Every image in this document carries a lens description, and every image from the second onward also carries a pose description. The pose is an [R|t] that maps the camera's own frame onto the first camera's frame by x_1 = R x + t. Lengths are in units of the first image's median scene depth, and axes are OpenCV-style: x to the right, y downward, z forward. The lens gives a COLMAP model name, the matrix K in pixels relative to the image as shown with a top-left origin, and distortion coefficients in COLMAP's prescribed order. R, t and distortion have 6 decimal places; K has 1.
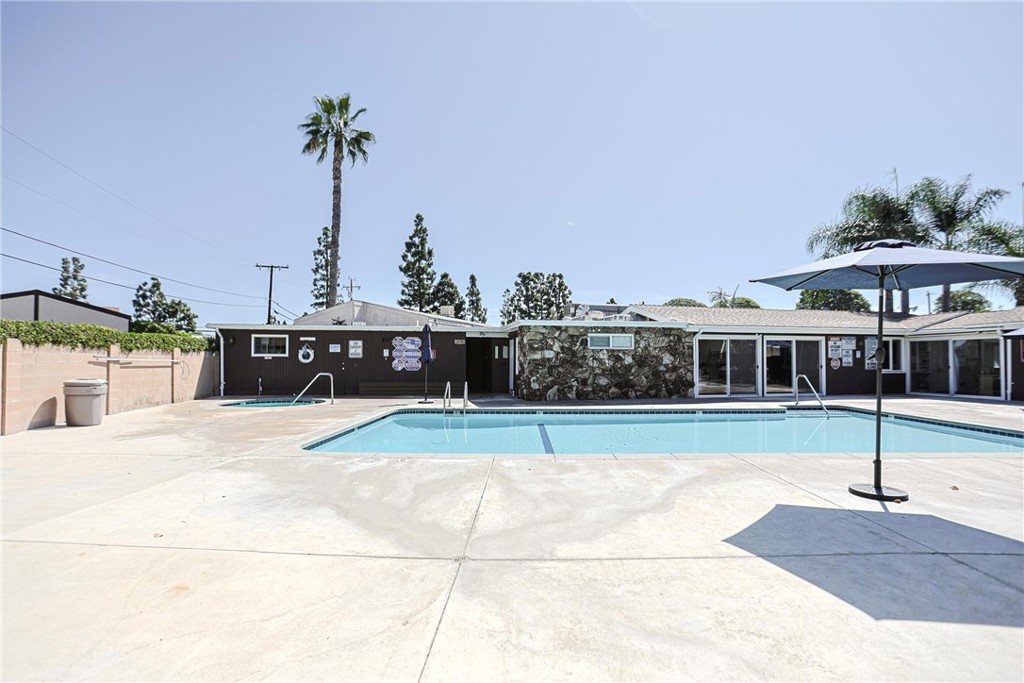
lens RADIAL K [[497.5, 0, 512.3], [0, 497.5, 344.0], [0, 0, 1]] dist [-0.060099, 0.019892]
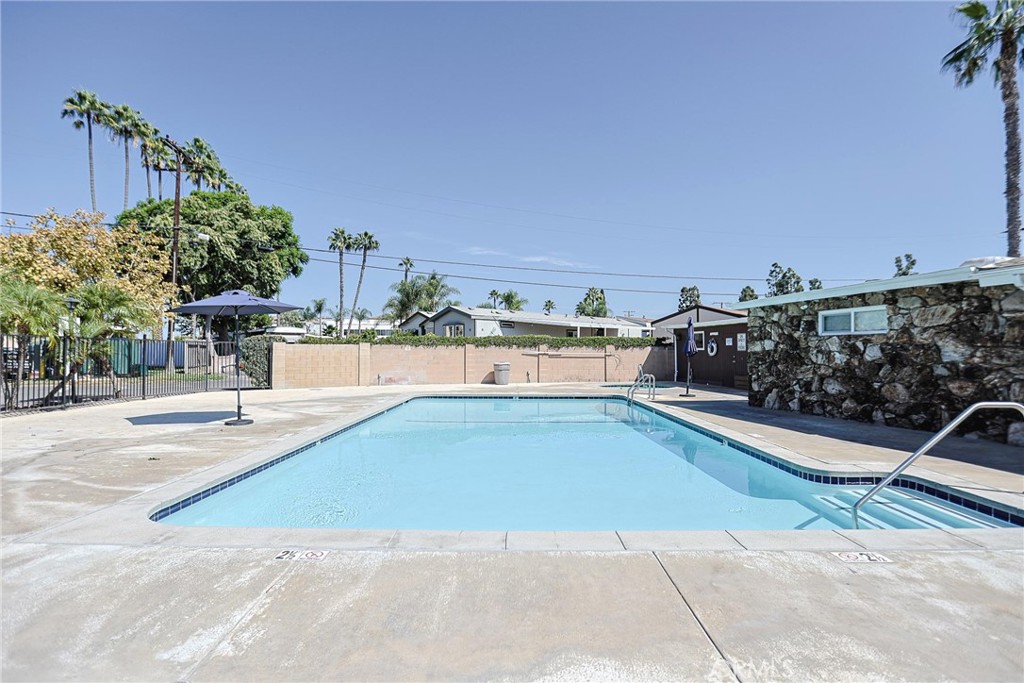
lens RADIAL K [[505.9, 0, 513.9], [0, 505.9, 345.3], [0, 0, 1]] dist [-0.000801, -0.000106]
pose [[0.041332, -0.014828, -0.999035, 0.780646], [0.031694, 0.999406, -0.013522, 0.018512], [0.998643, -0.031105, 0.041777, 0.578014]]
